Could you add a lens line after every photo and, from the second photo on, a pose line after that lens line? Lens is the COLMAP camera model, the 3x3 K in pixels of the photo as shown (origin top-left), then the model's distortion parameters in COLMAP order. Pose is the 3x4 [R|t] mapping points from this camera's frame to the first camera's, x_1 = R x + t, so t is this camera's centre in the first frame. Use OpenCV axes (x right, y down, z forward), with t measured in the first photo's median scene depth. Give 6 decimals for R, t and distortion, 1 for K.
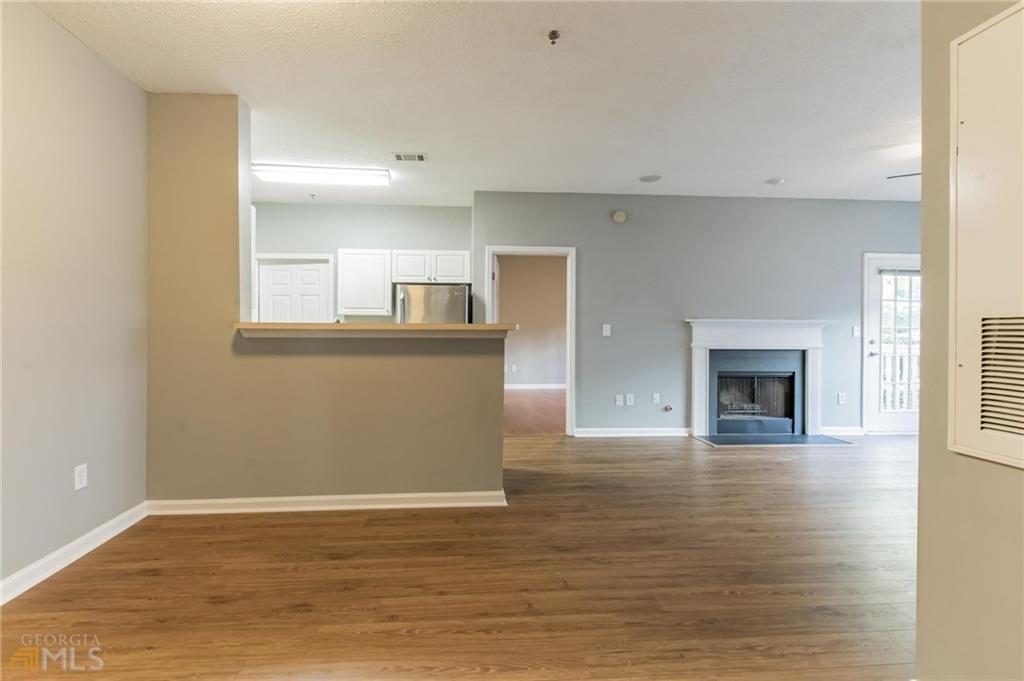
lens RADIAL K [[469.7, 0, 492.2], [0, 469.7, 332.0], [0, 0, 1]] dist [0.000252, -0.000073]
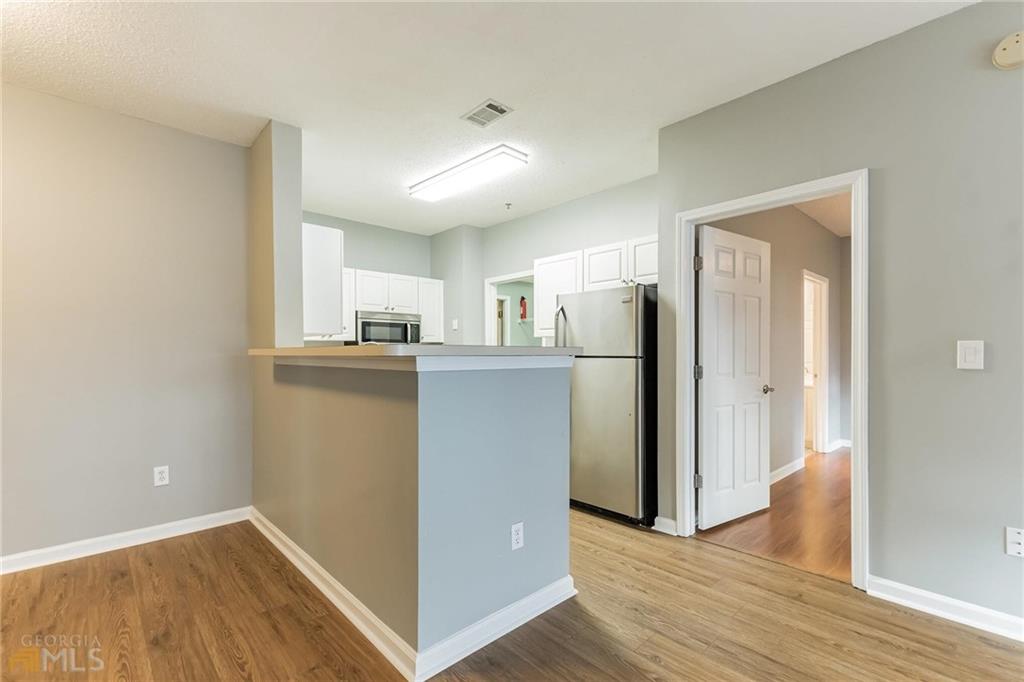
lens RADIAL K [[460.3, 0, 515.3], [0, 460.3, 356.0], [0, 0, 1]] dist [0.002009, 0.000381]
pose [[0.621774, -0.001706, -0.783195, 0.302551], [0.001712, 0.999998, -0.000820, -0.001999], [0.783195, -0.000831, 0.621776, 0.450674]]
